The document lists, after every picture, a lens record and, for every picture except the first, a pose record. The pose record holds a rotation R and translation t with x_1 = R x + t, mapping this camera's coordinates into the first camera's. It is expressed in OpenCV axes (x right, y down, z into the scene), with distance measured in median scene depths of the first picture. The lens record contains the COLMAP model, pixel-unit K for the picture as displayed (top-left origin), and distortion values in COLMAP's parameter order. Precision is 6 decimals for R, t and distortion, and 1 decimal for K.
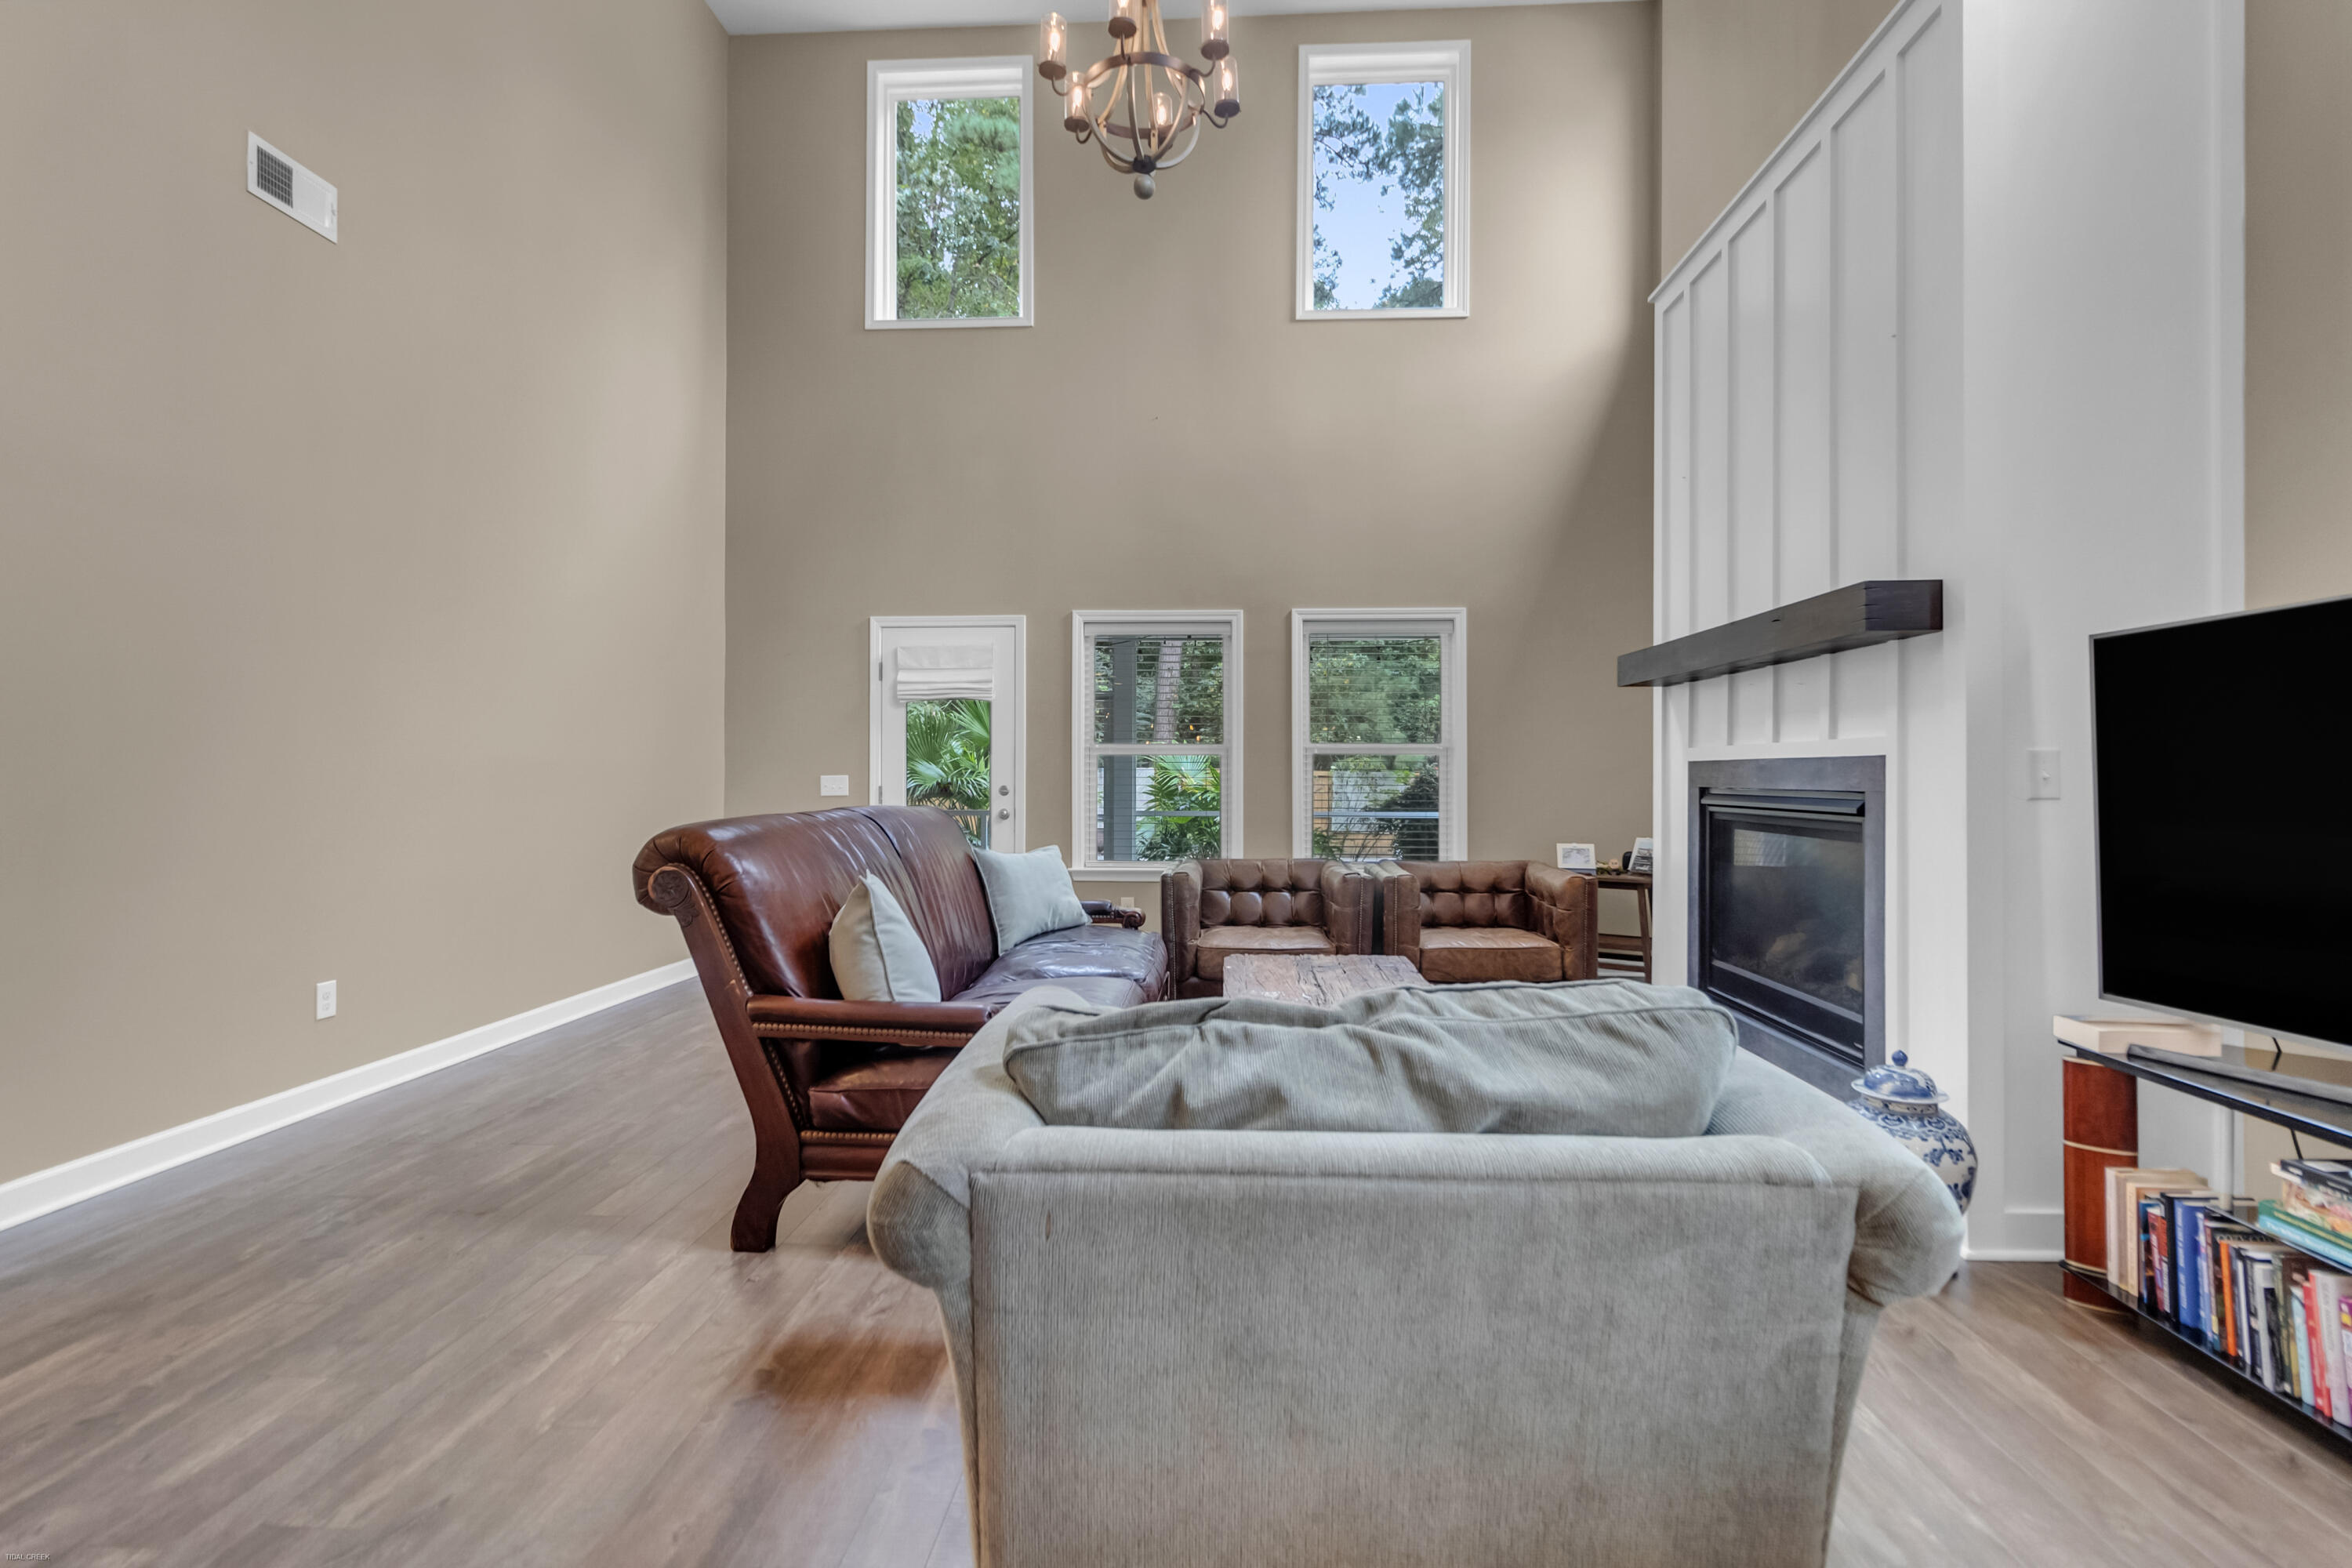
lens RADIAL K [[1089.5, 0, 1177.6], [0, 1089.5, 766.0], [0, 0, 1]] dist [-0.000039, -0.000514]
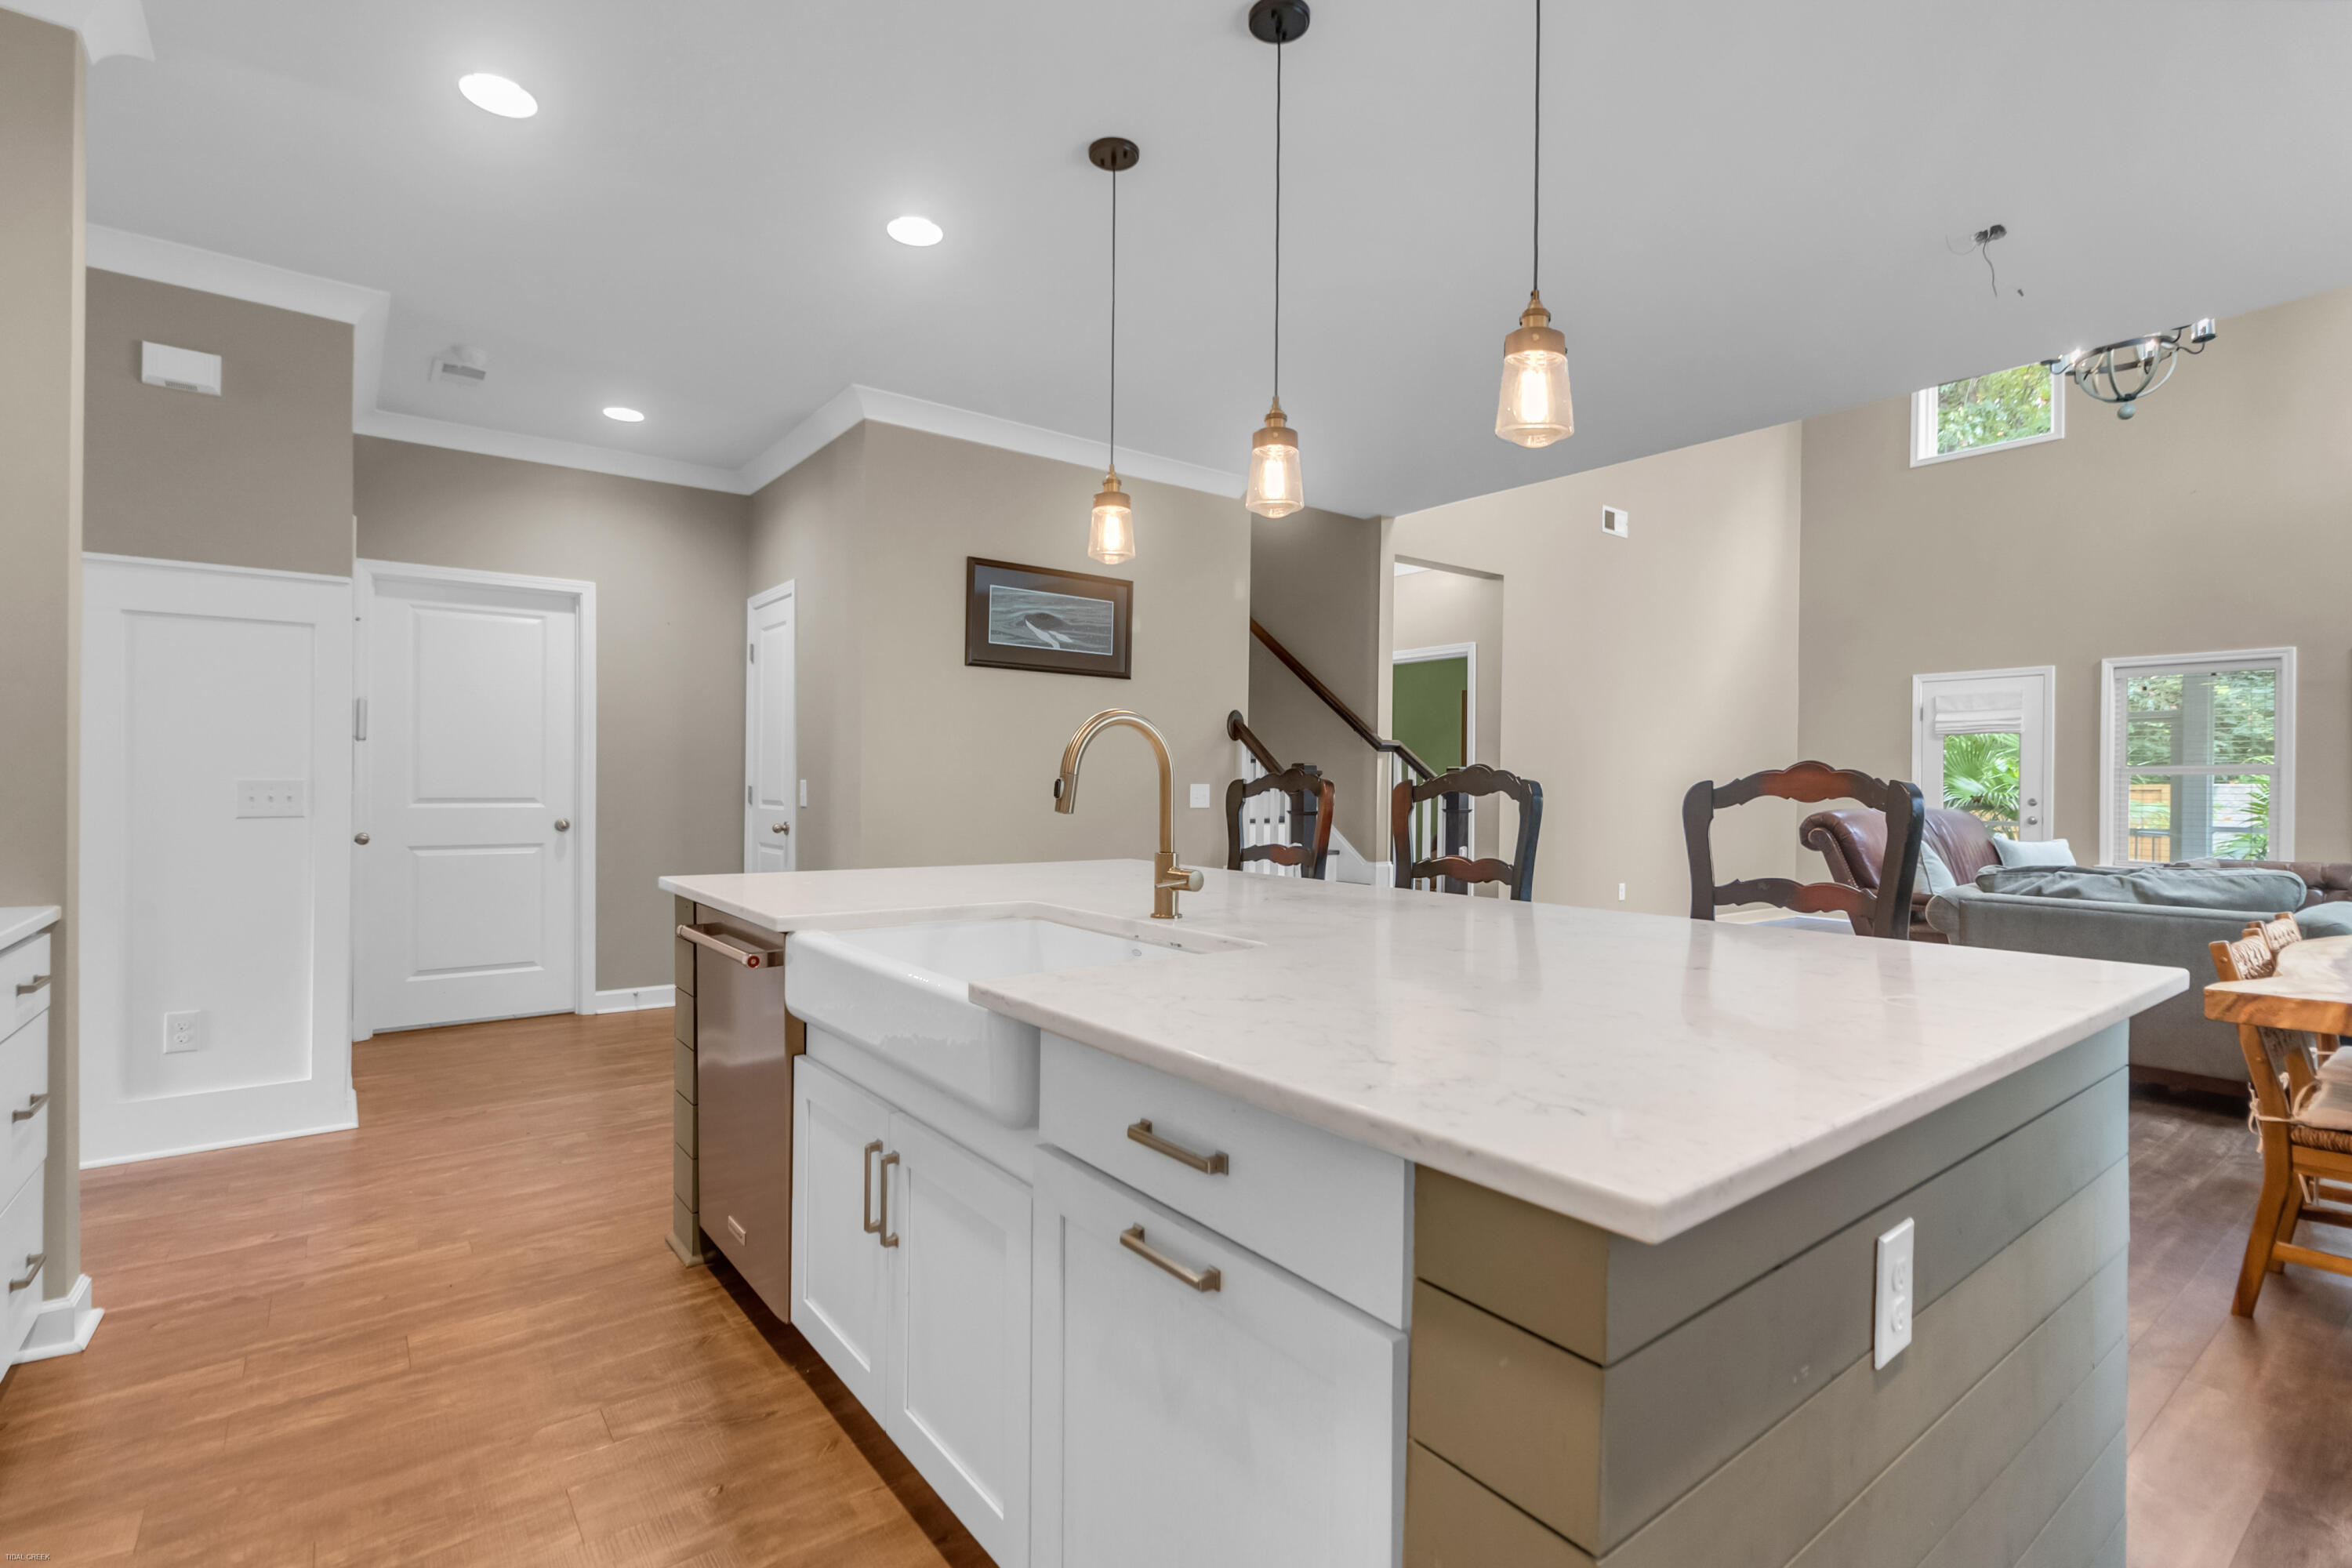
lens RADIAL K [[1102.5, 0, 1176.0], [0, 1102.5, 784.0], [0, 0, 1]] dist [0.003957, 0.000288]
pose [[0.657660, 0.005028, -0.753299, 0.268640], [-0.001587, 0.999985, 0.005289, -0.007785], [0.753314, -0.002283, 0.657657, -1.055356]]
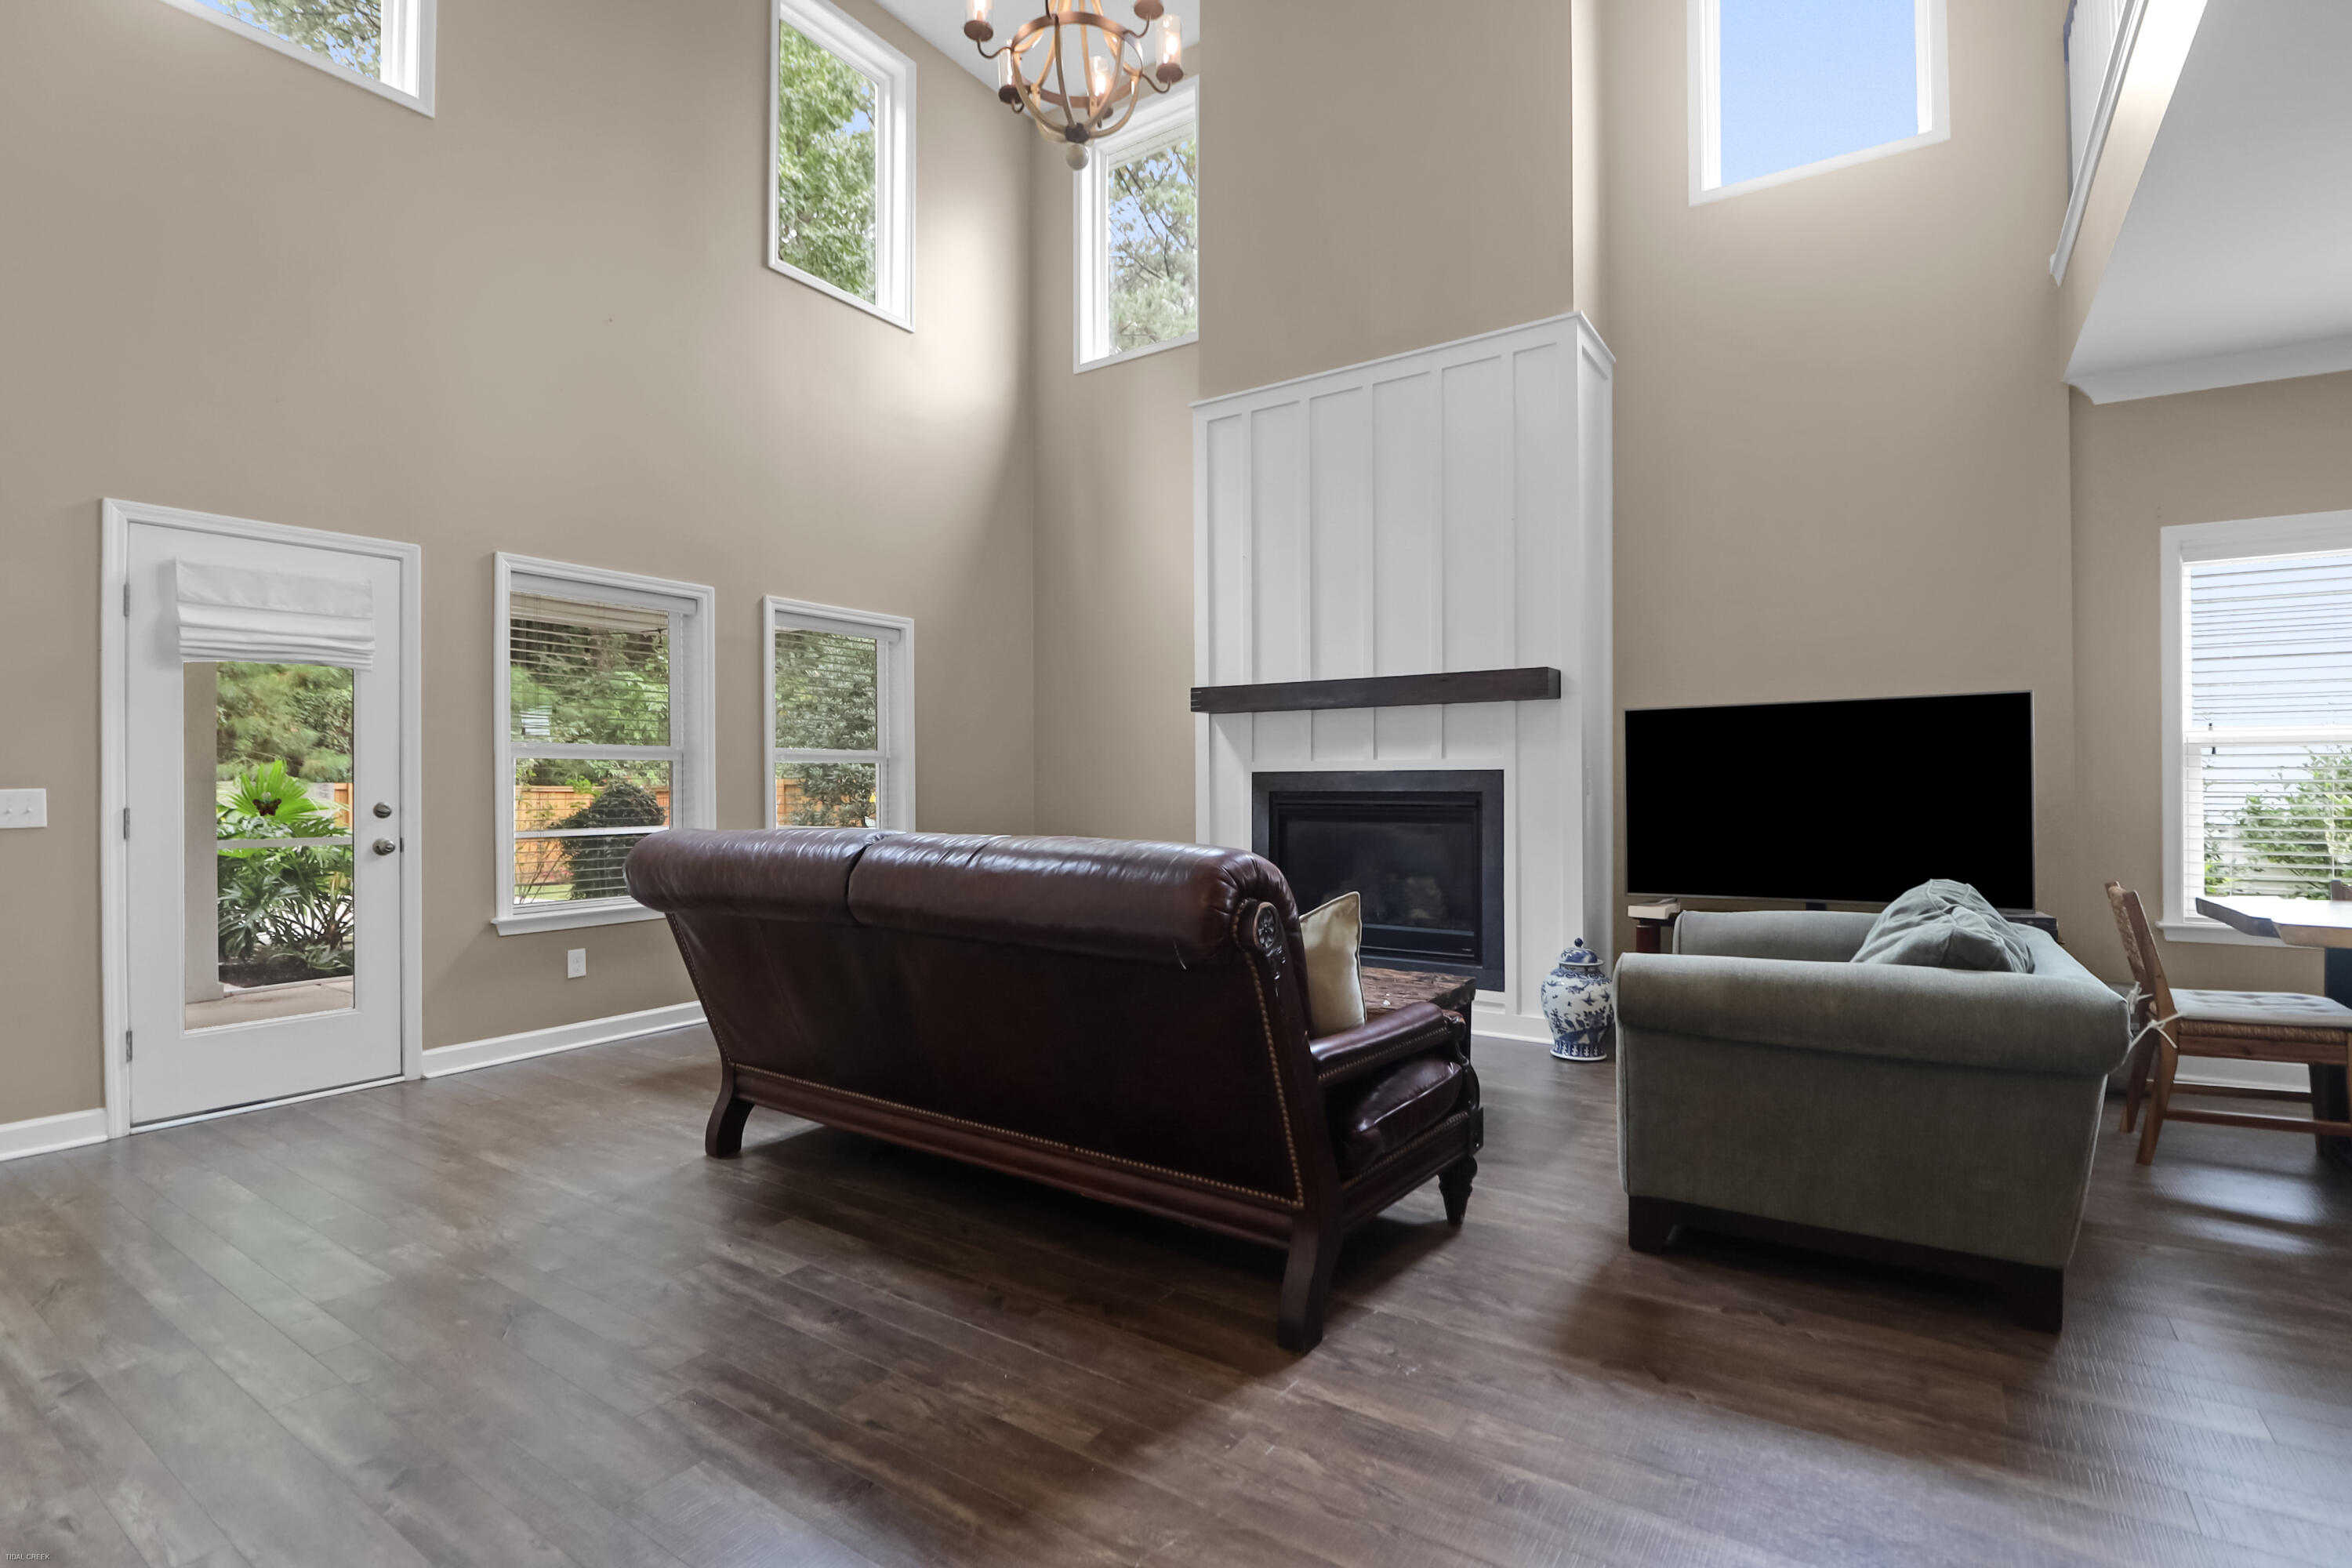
lens RADIAL K [[1085.8, 0, 1176.0], [0, 1085.8, 784.0], [0, 0, 1]] dist [-0.001211, -0.015189]
pose [[0.508977, -0.002877, 0.860775, -0.788335], [-0.002815, 0.999984, 0.005007, 0.003561], [-0.860776, -0.004971, 0.508960, 0.449280]]
